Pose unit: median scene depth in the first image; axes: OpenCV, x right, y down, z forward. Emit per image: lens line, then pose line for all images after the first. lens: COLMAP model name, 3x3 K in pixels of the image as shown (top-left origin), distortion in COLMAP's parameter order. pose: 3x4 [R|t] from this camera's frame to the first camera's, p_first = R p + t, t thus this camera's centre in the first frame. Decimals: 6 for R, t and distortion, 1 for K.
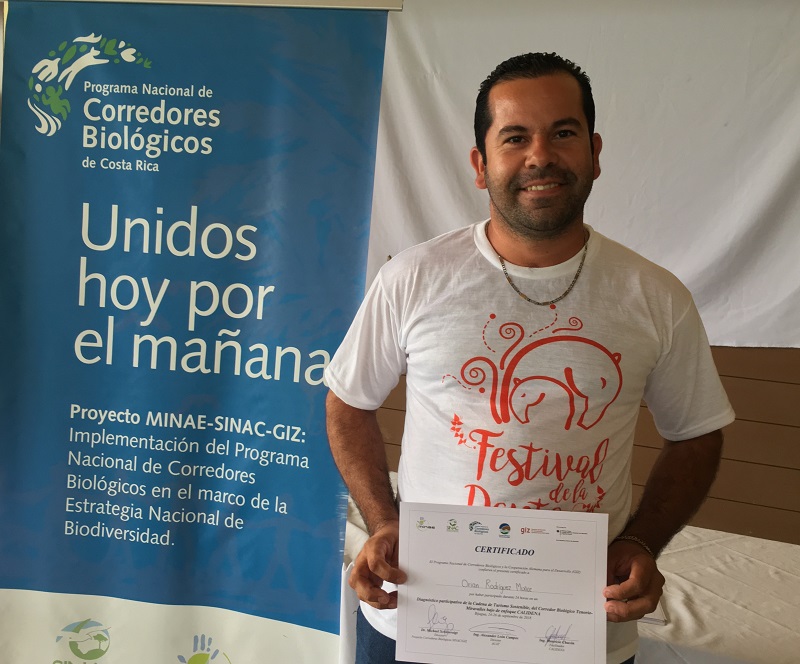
lens RADIAL K [[830.4, 0, 376.5], [0, 830.4, 340.2], [0, 0, 1]] dist [0.047742, 0.000000]
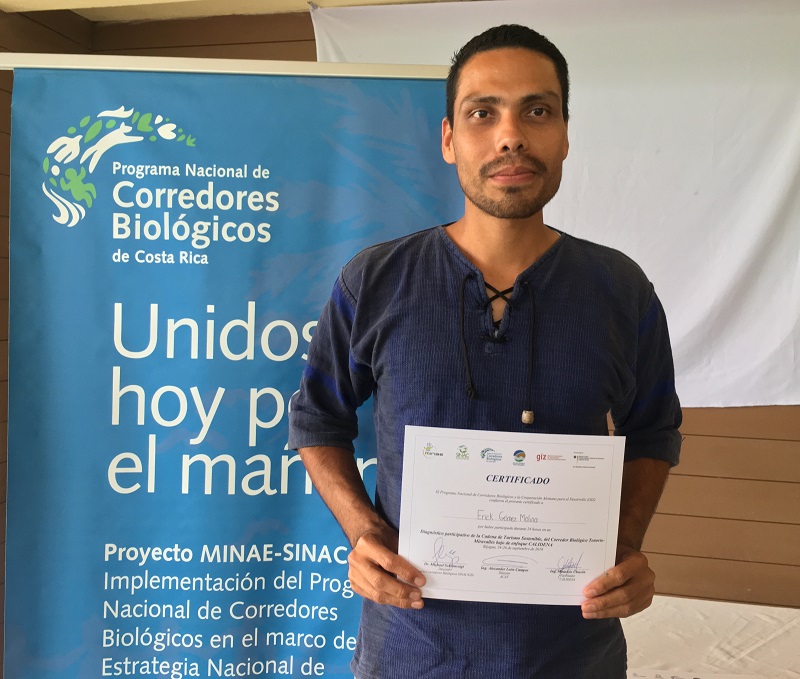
lens RADIAL K [[796.3, 0, 383.8], [0, 796.3, 353.0], [0, 0, 1]] dist [0.045247, 0.000000]
pose [[0.986757, -0.050383, 0.154183, -0.210279], [0.058604, 0.997066, -0.049245, -0.058538], [-0.151250, 0.057629, 0.986814, 0.163783]]
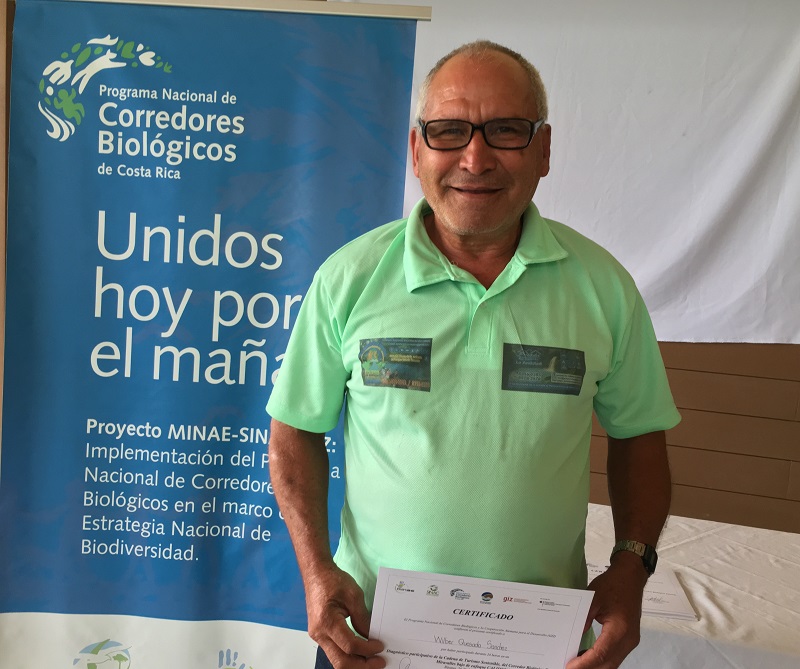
lens RADIAL K [[792.5, 0, 383.6], [0, 792.5, 335.2], [0, 0, 1]] dist [0.041017, 0.000000]
pose [[0.994473, -0.014141, 0.104037, -0.121943], [0.013685, 0.999893, 0.005097, -0.020535], [-0.104098, -0.003645, 0.994560, 0.048865]]
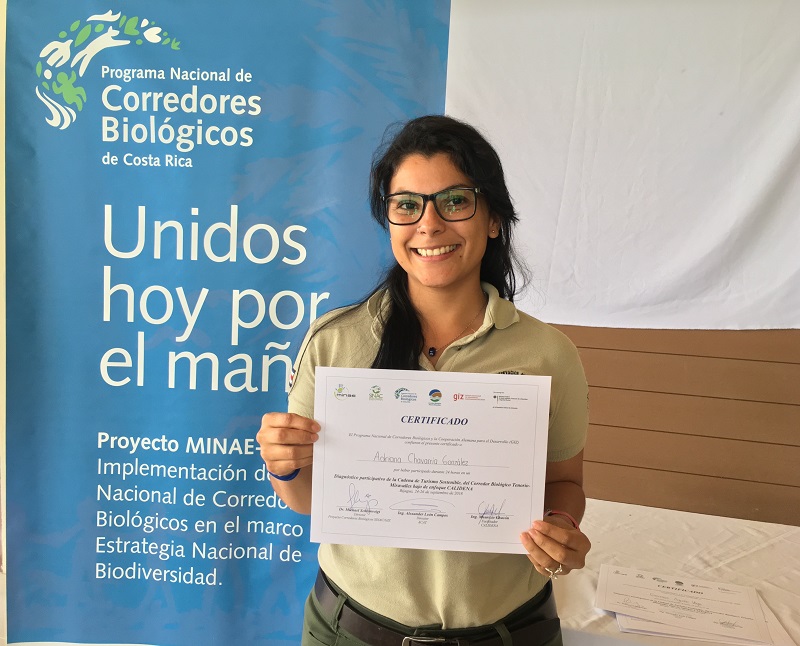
lens RADIAL K [[754.5, 0, 381.7], [0, 754.5, 330.4], [0, 0, 1]] dist [0.038713, 0.000000]
pose [[0.996493, -0.036023, 0.075521, -0.125586], [0.035374, 0.999325, 0.009909, -0.029570], [-0.075827, -0.007203, 0.997095, 0.179966]]
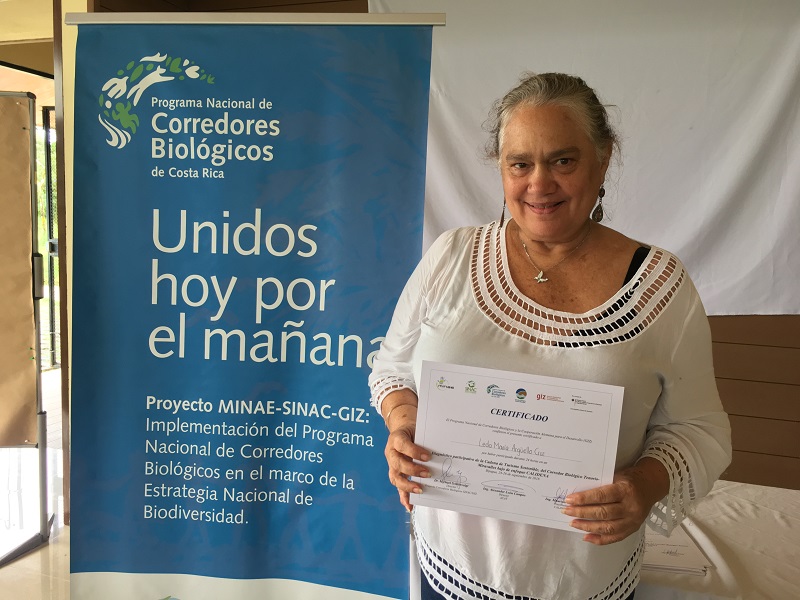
lens RADIAL K [[677.3, 0, 401.8], [0, 677.3, 301.4], [0, 0, 1]] dist [0.053382, -0.030344]
pose [[0.998038, -0.037567, 0.050095, -0.079400], [0.038680, 0.999022, -0.021438, -0.013930], [-0.049240, 0.023333, 0.998514, 0.107257]]
